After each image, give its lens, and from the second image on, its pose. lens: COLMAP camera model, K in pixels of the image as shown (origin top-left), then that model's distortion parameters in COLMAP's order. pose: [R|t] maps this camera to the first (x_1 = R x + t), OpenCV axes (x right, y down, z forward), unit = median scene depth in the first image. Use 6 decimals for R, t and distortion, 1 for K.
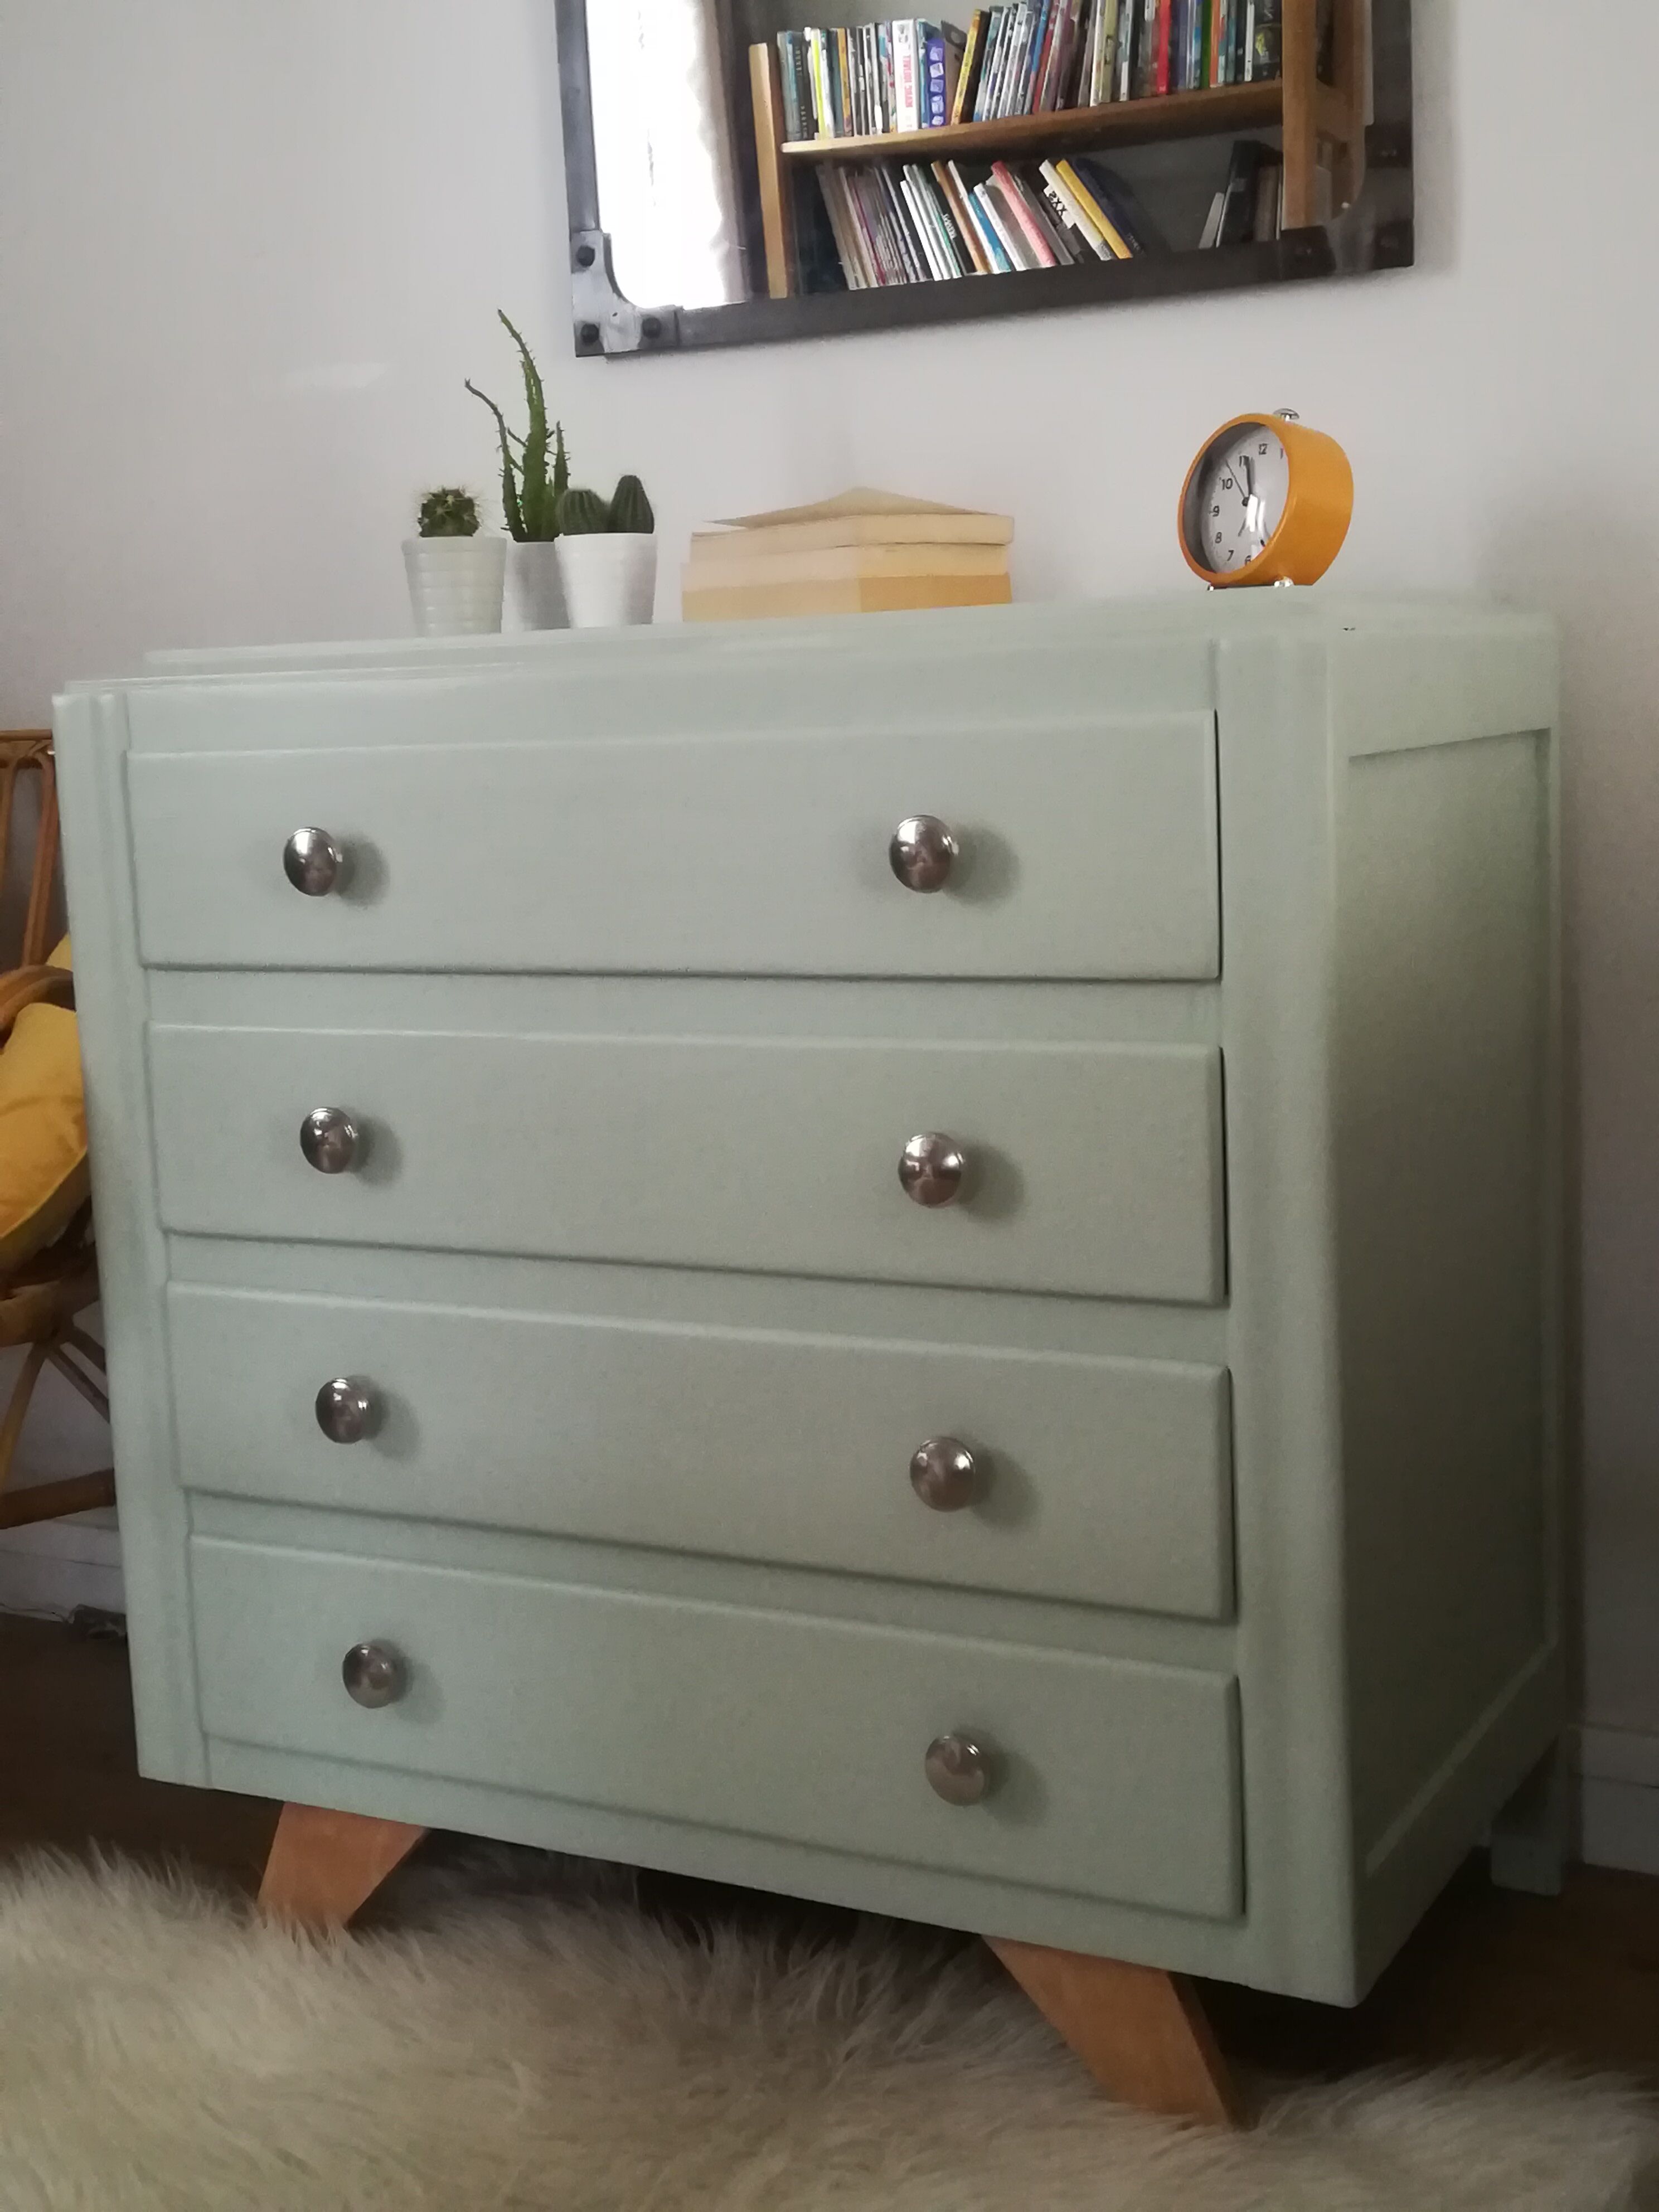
lens RADIAL K [[2854.8, 0, 814.8], [0, 2854.8, 1100.7], [0, 0, 1]] dist [0.062586, 0.000000]
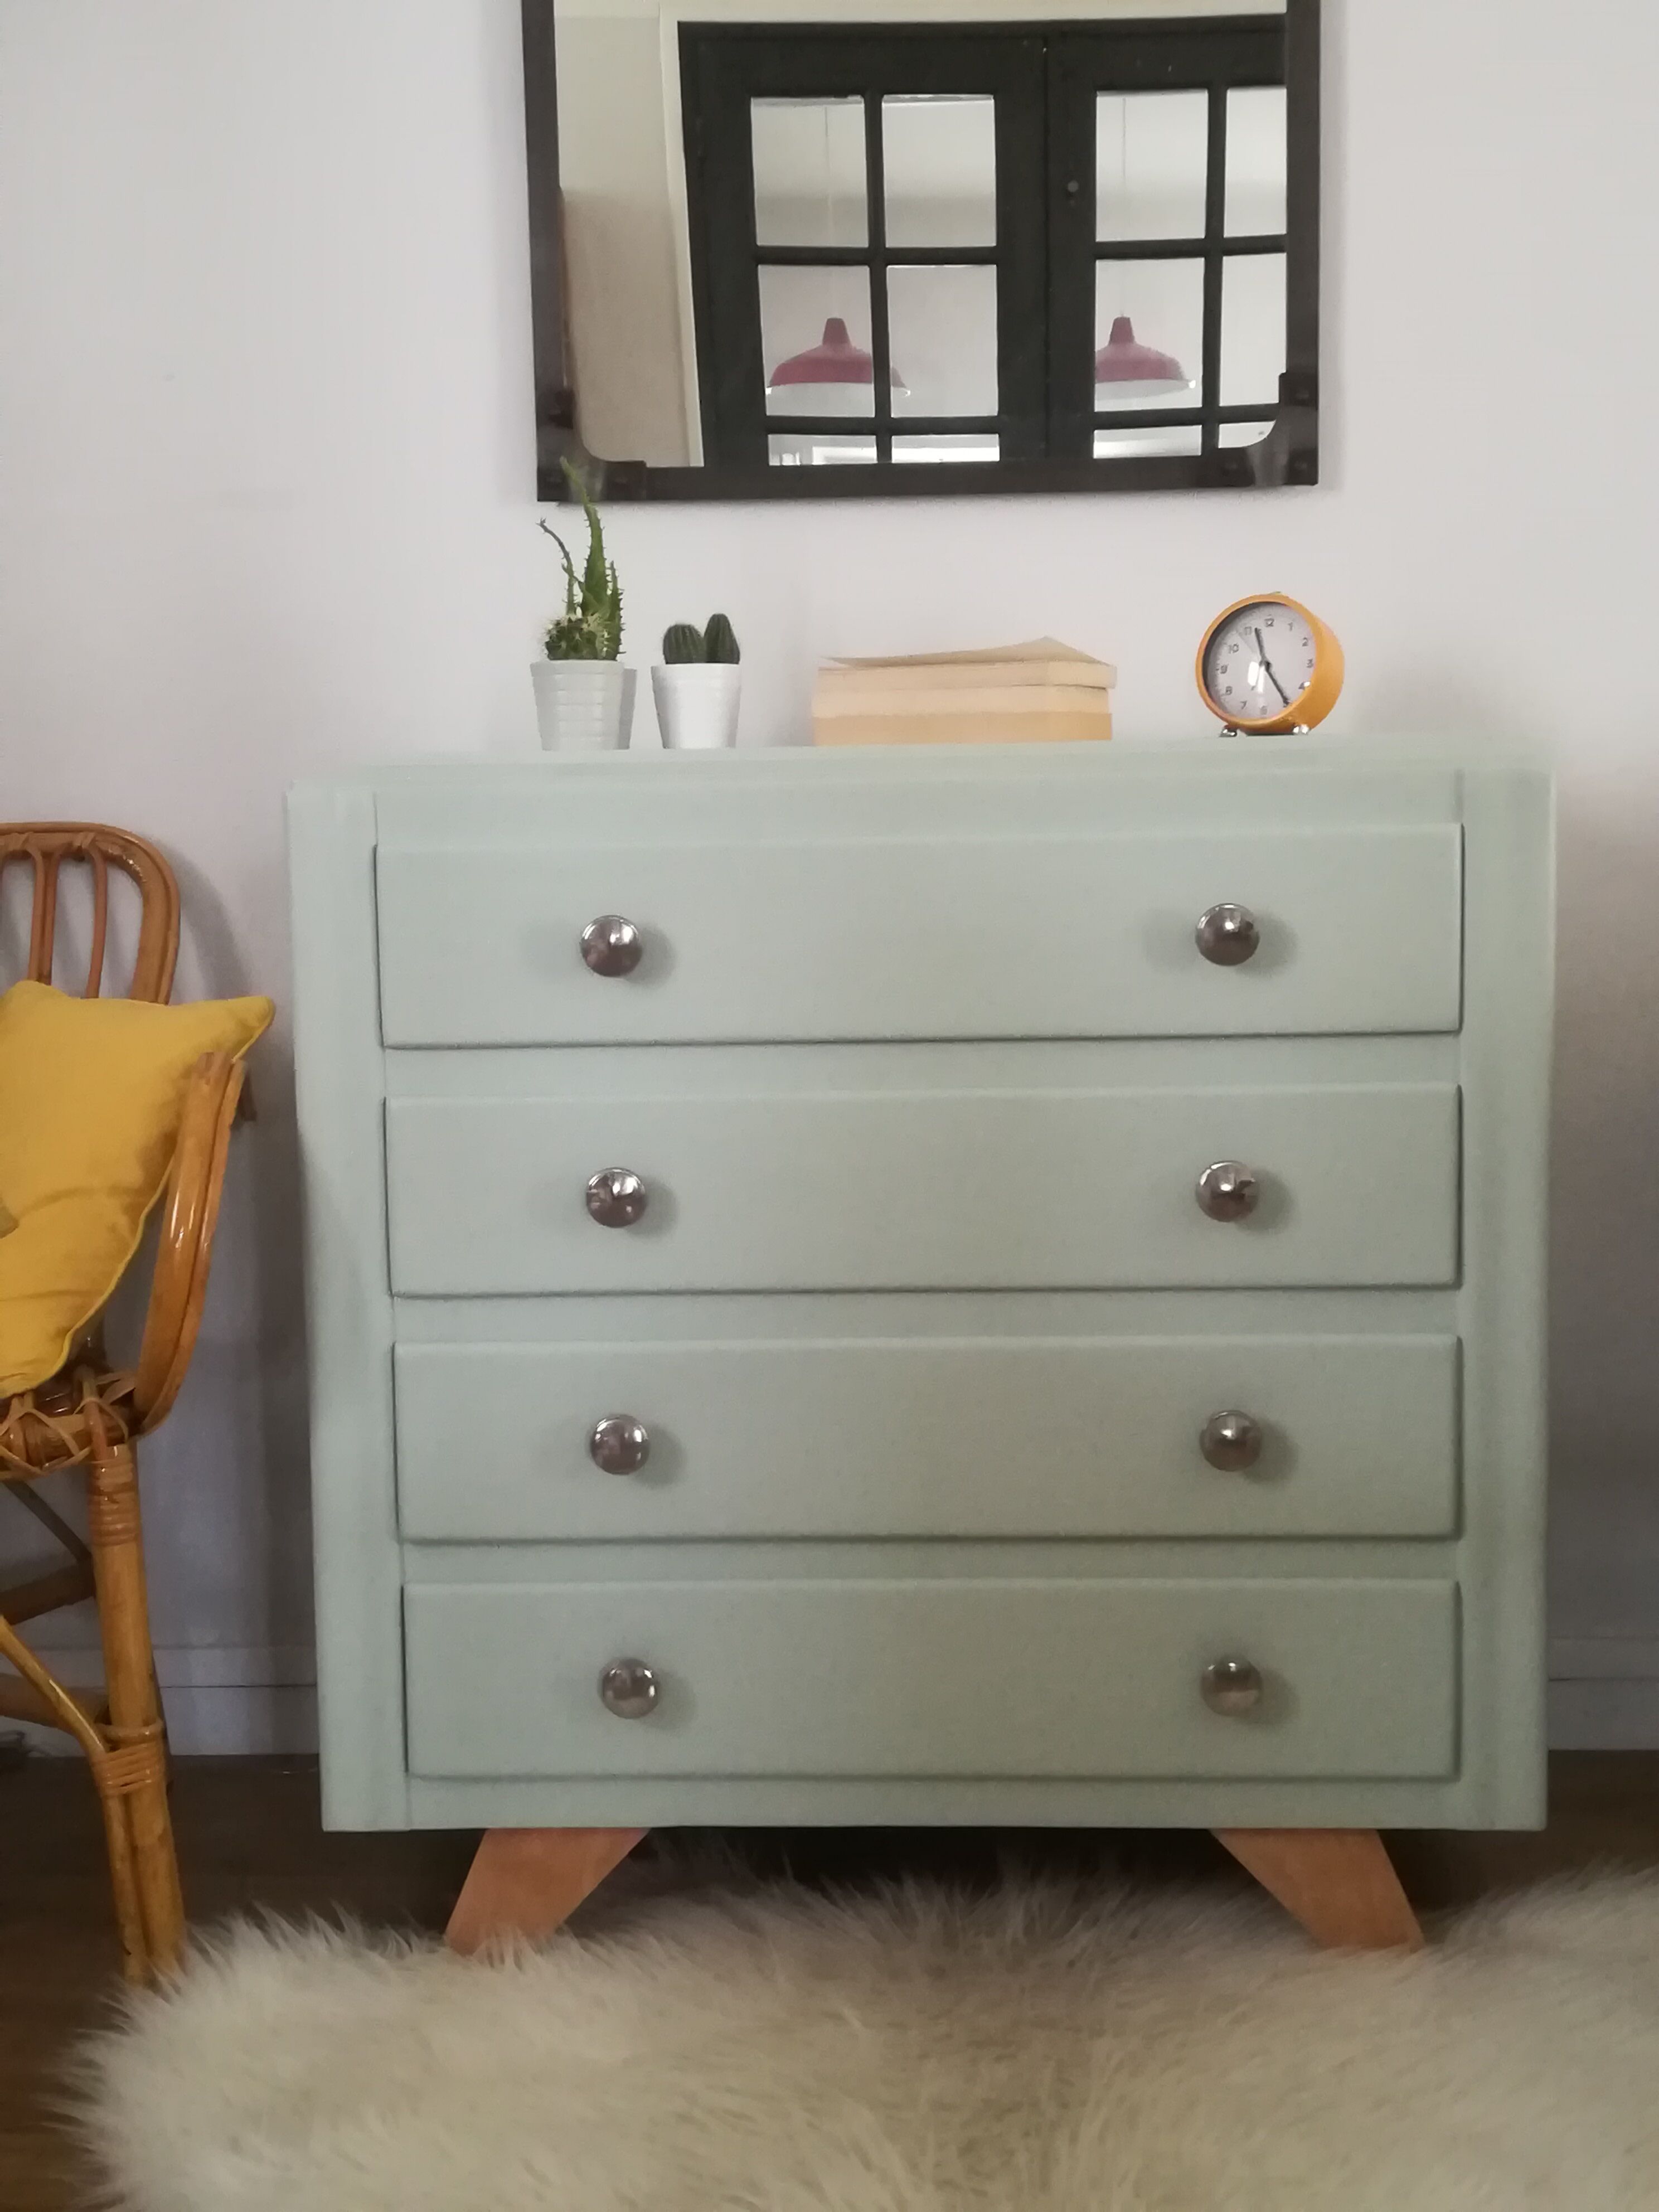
lens RADIAL K [[2854.8, 0, 836.0], [0, 2854.8, 1105.5], [0, 0, 1]] dist [0.062586, 0.000000]
pose [[0.897814, -0.021189, 0.439864, -0.576052], [0.042959, 0.998292, -0.039596, 0.025312], [-0.438274, 0.054446, 0.897191, -0.029015]]
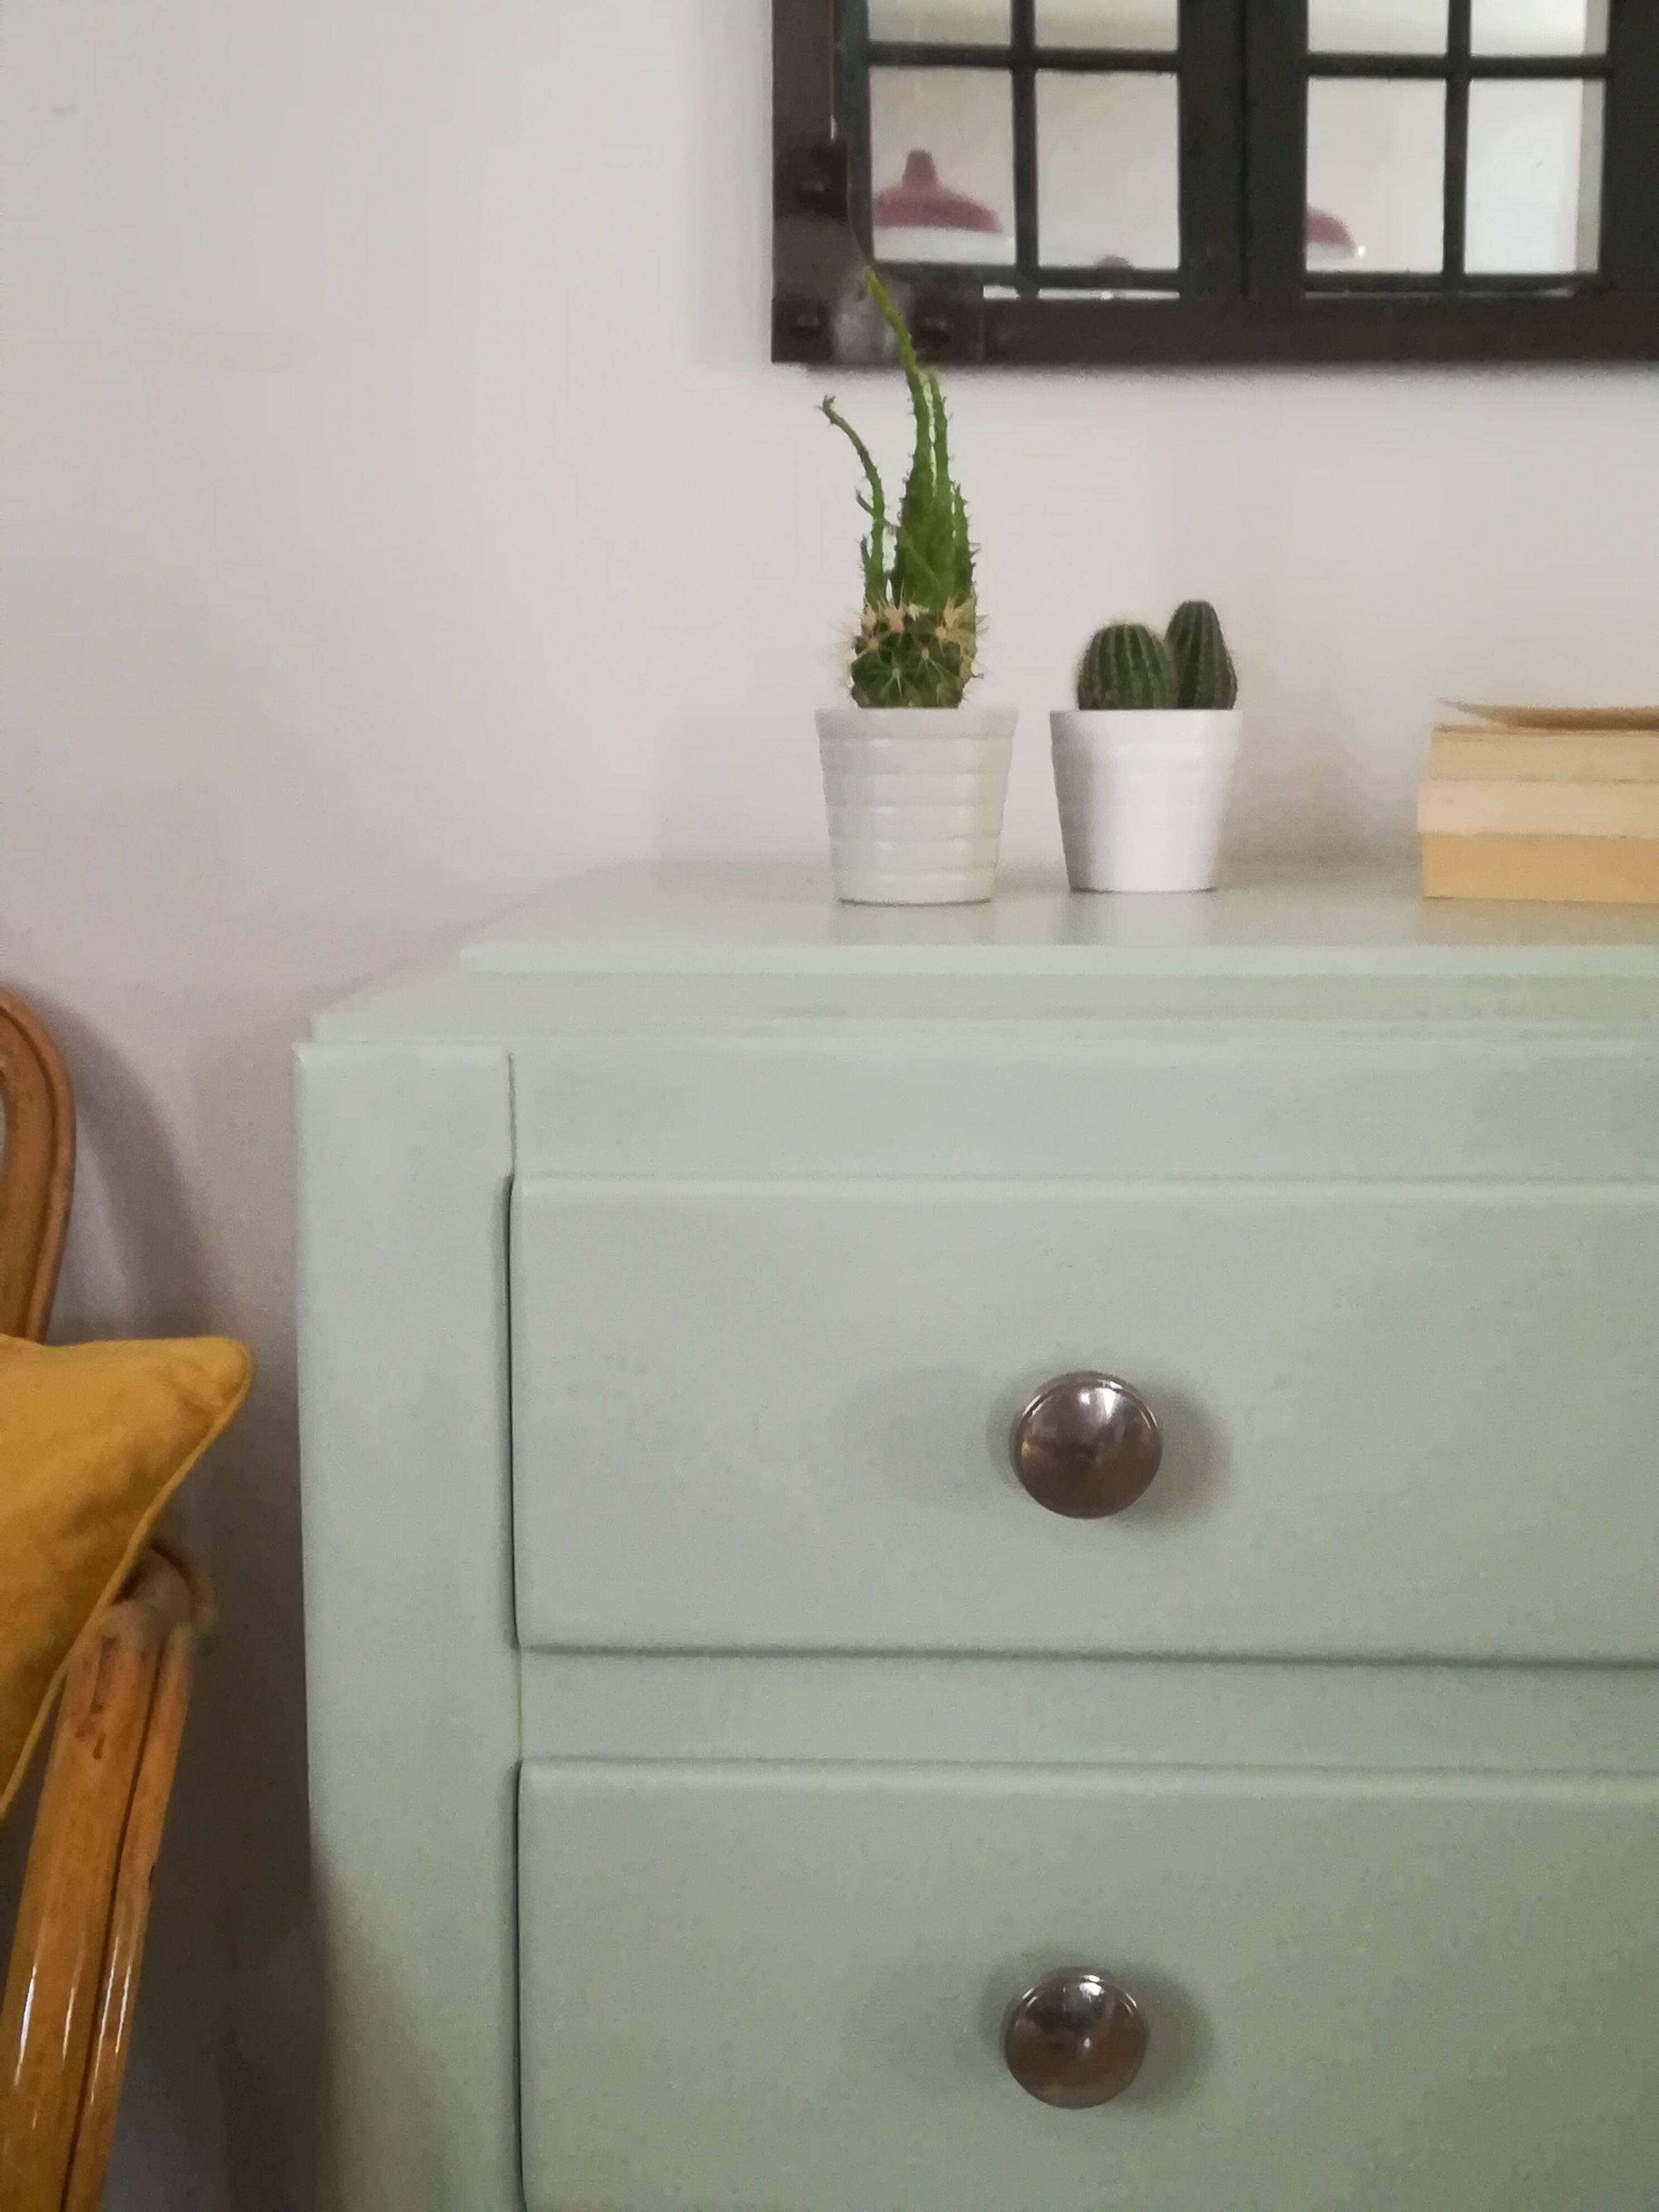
lens RADIAL K [[2854.8, 0, 840.5], [0, 2854.8, 1122.7], [0, 0, 1]] dist [0.062586, 0.000000]
pose [[0.891168, -0.026439, 0.452902, -0.408879], [0.026941, 0.999623, 0.005344, -0.136447], [-0.452873, 0.007439, 0.891544, 0.600061]]
